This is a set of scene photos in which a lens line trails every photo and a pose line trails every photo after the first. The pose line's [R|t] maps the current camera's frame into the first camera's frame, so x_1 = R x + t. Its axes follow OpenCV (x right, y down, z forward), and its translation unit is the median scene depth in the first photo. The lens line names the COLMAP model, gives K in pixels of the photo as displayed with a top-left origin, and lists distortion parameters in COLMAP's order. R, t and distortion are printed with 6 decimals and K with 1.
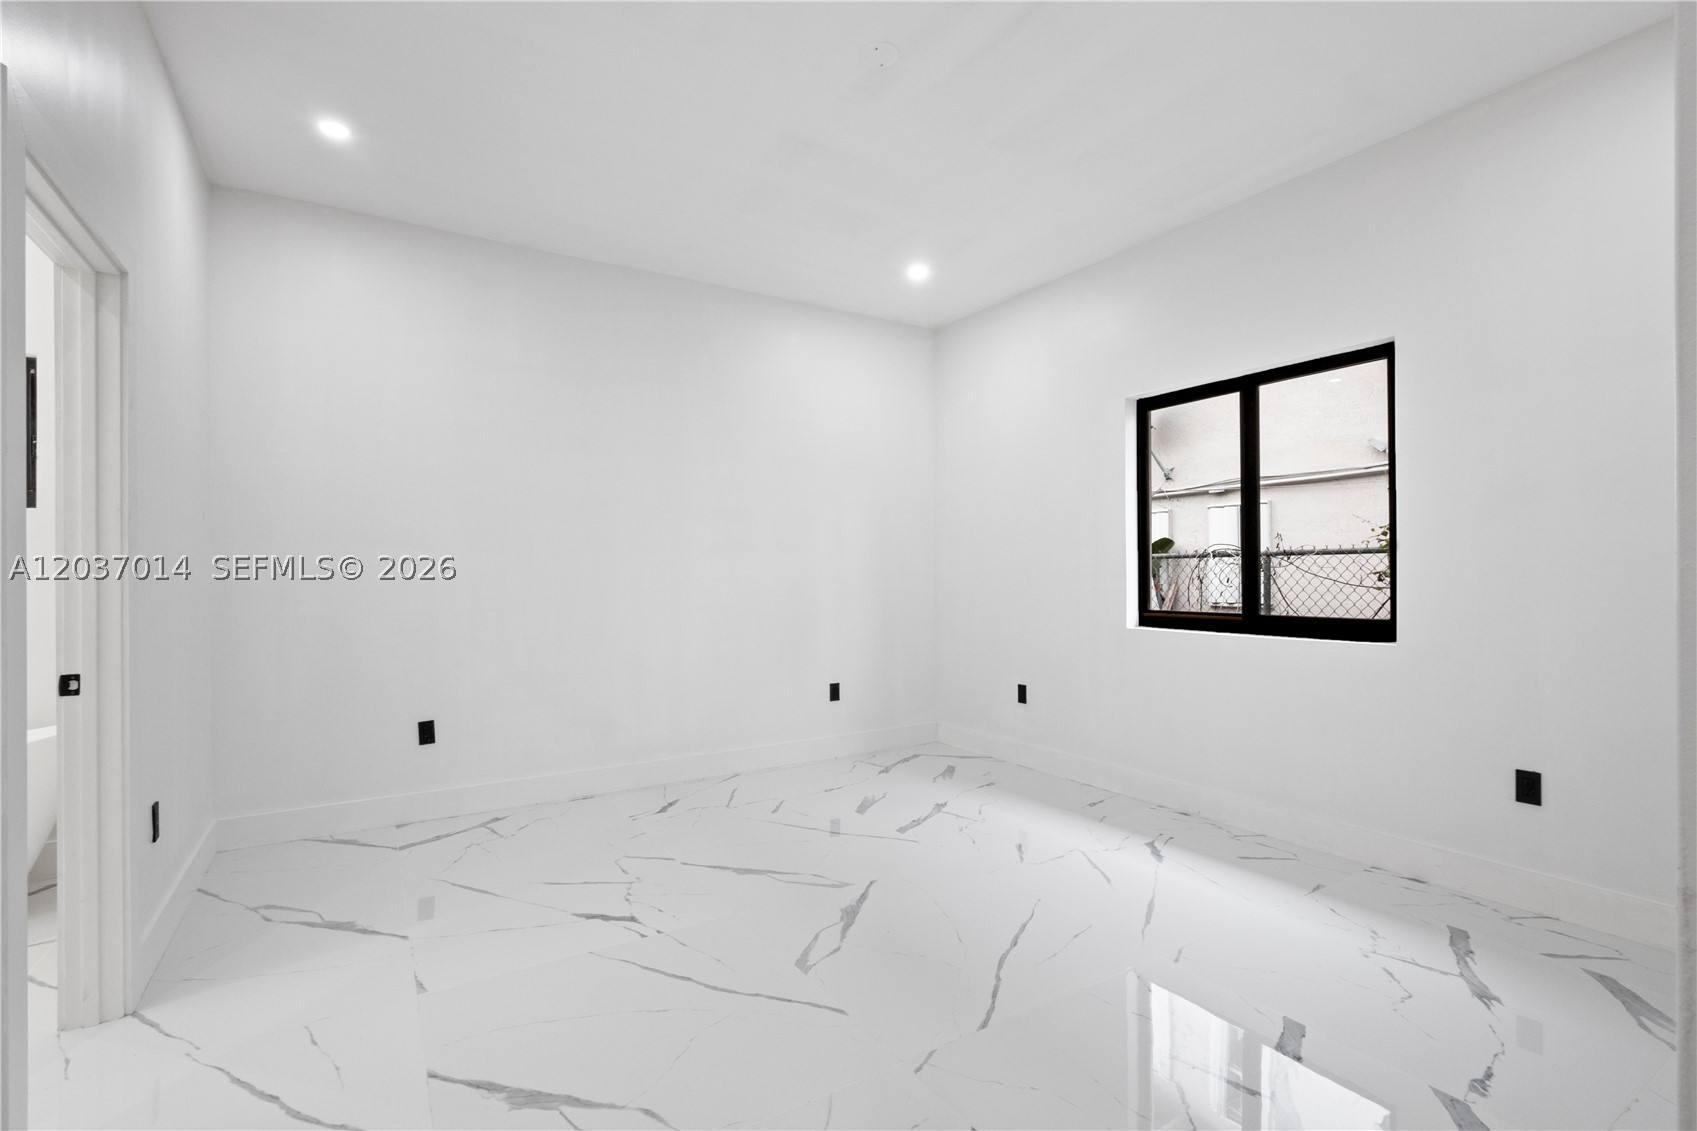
lens RADIAL K [[794.8, 0, 839.2], [0, 794.8, 557.0], [0, 0, 1]] dist [-0.003078, 0.001093]
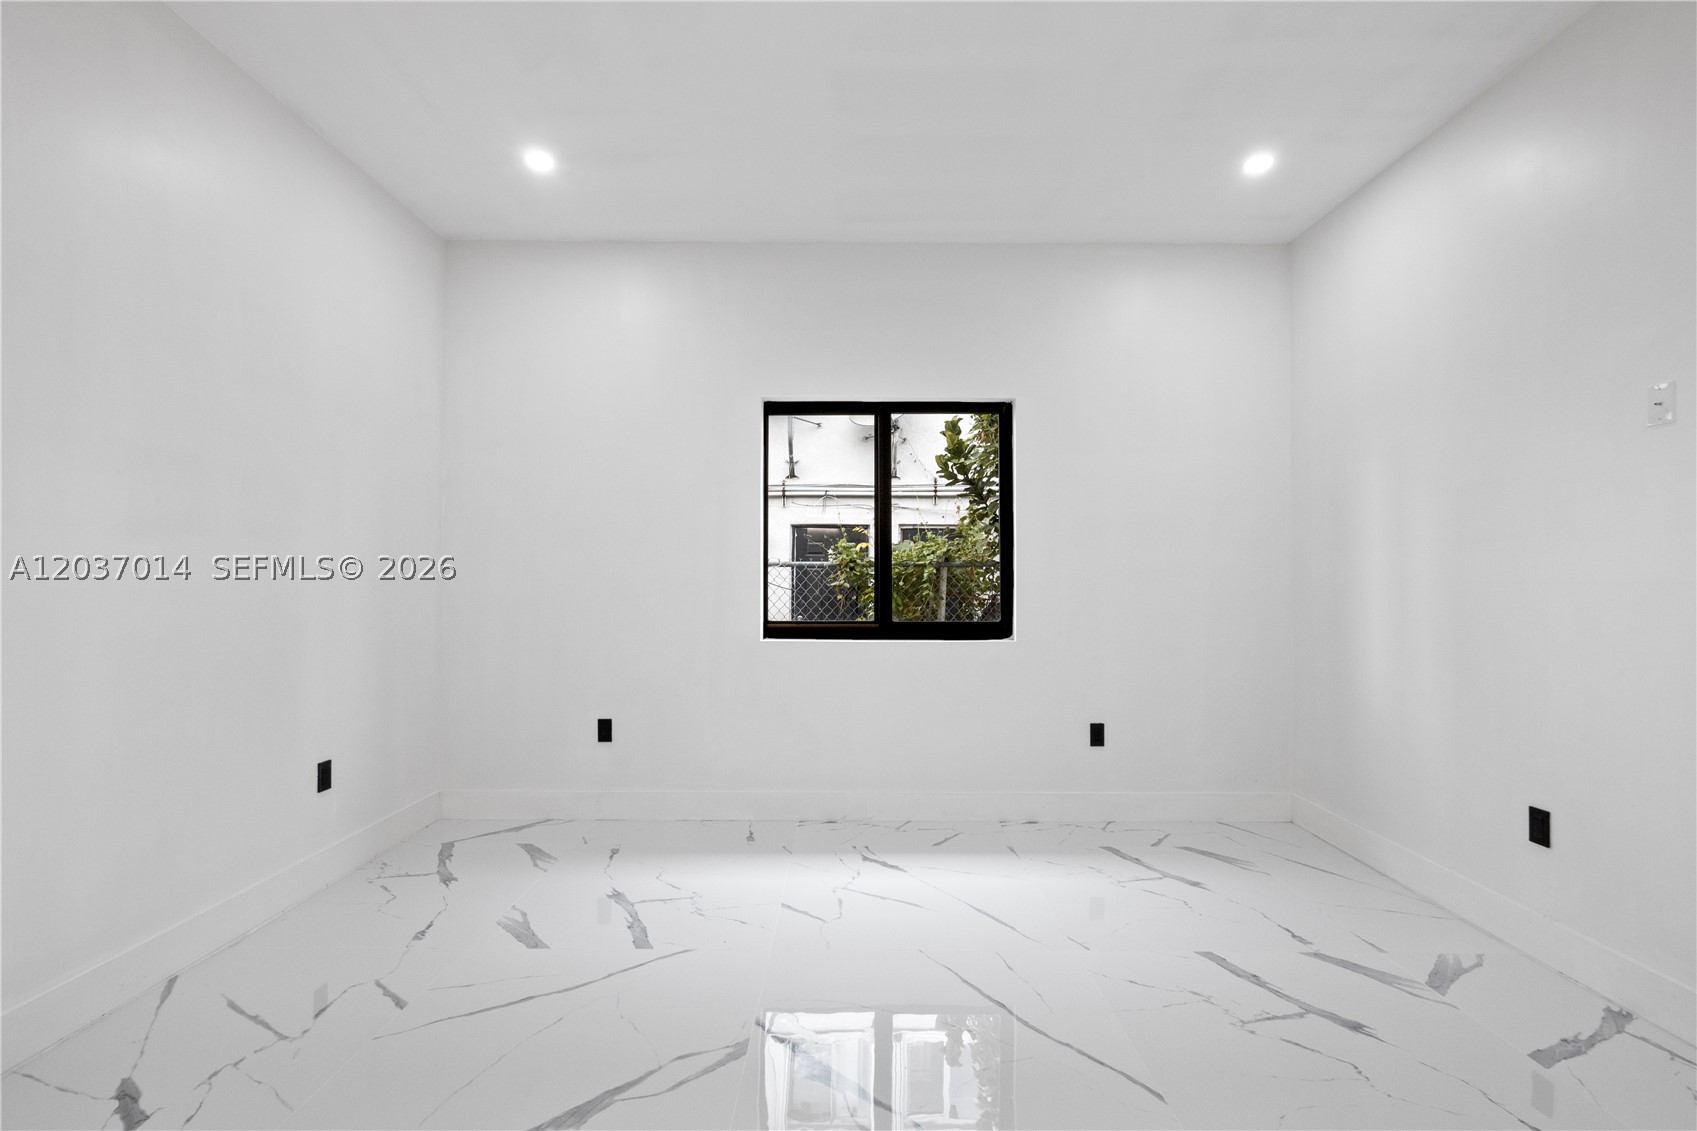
lens RADIAL K [[794.8, 0, 845.2], [0, 794.8, 565.2], [0, 0, 1]] dist [-0.003078, 0.001093]
pose [[0.521912, 0.018505, 0.852798, -0.440812], [-0.022538, 0.999715, -0.007900, 0.004794], [-0.852701, -0.015097, 0.522181, 0.479320]]
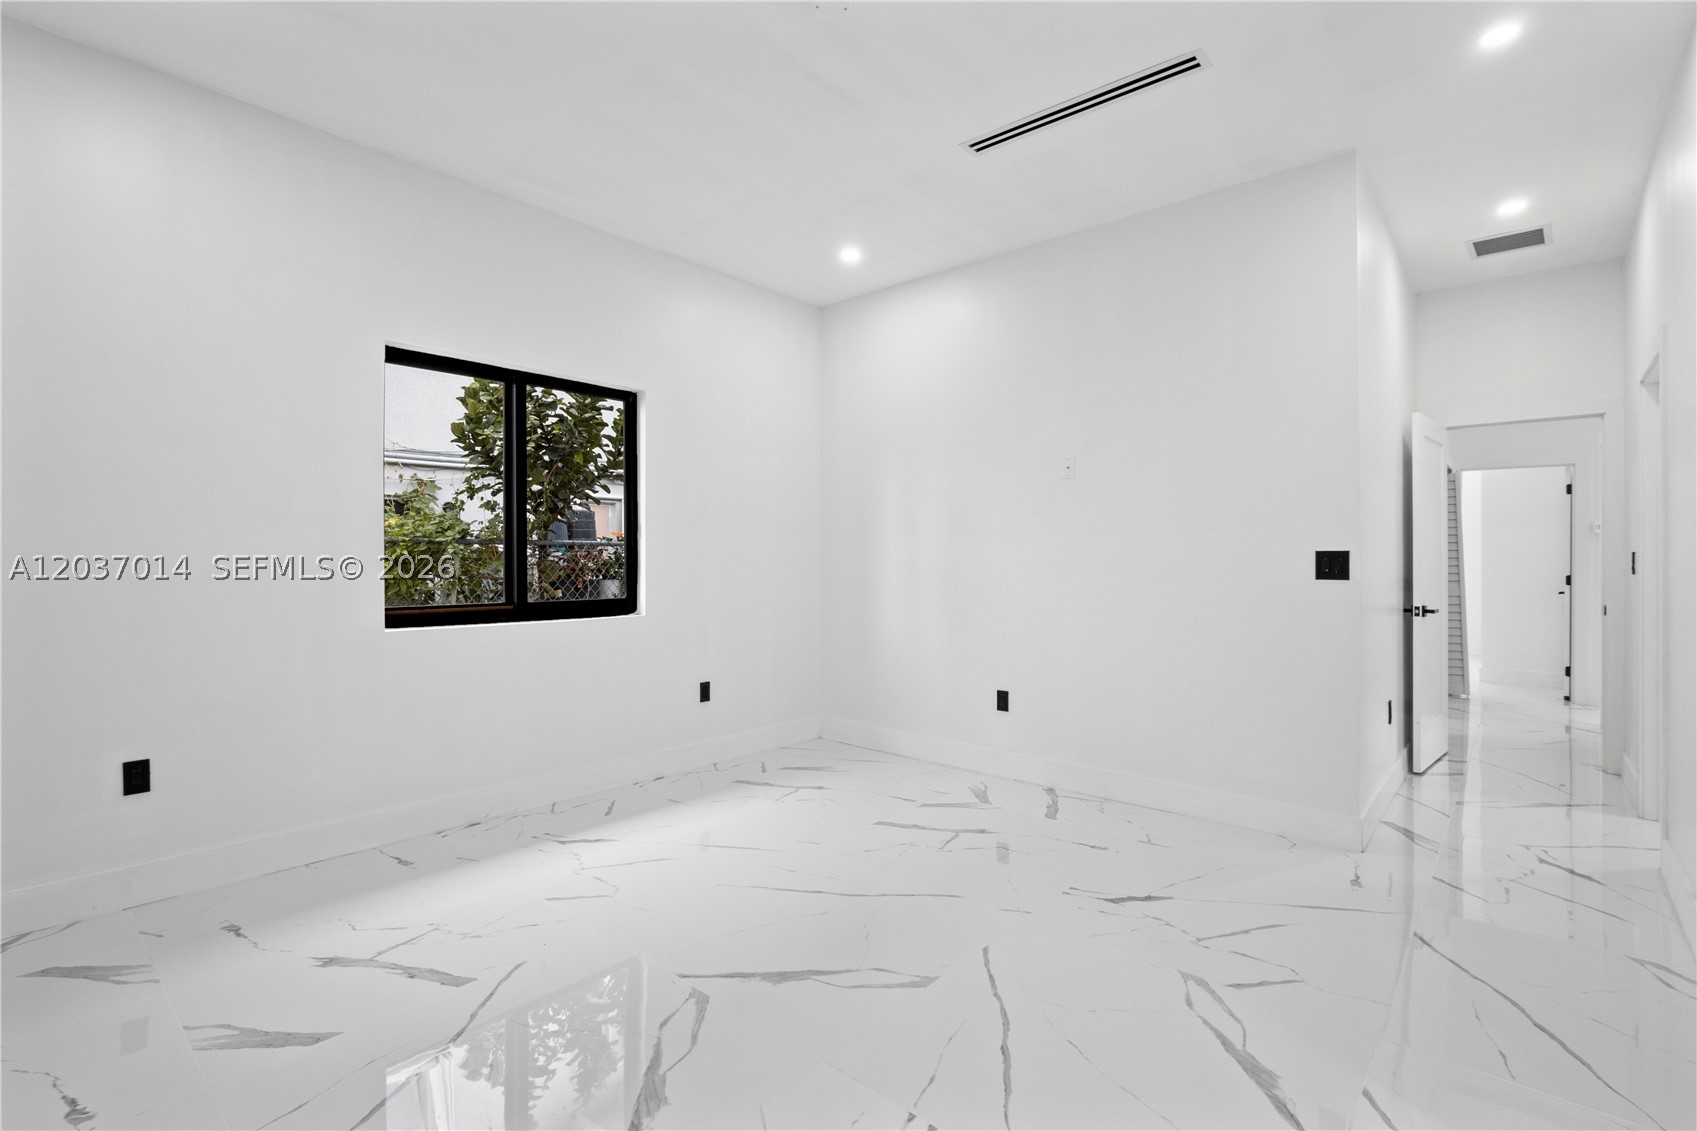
lens RADIAL K [[794.8, 0, 862.6], [0, 794.8, 551.5], [0, 0, 1]] dist [-0.003078, 0.001093]
pose [[-0.322173, 0.015303, 0.946557, -0.602041], [-0.021655, 0.999489, -0.023529, 0.022151], [-0.946433, -0.028078, -0.321677, 0.913641]]
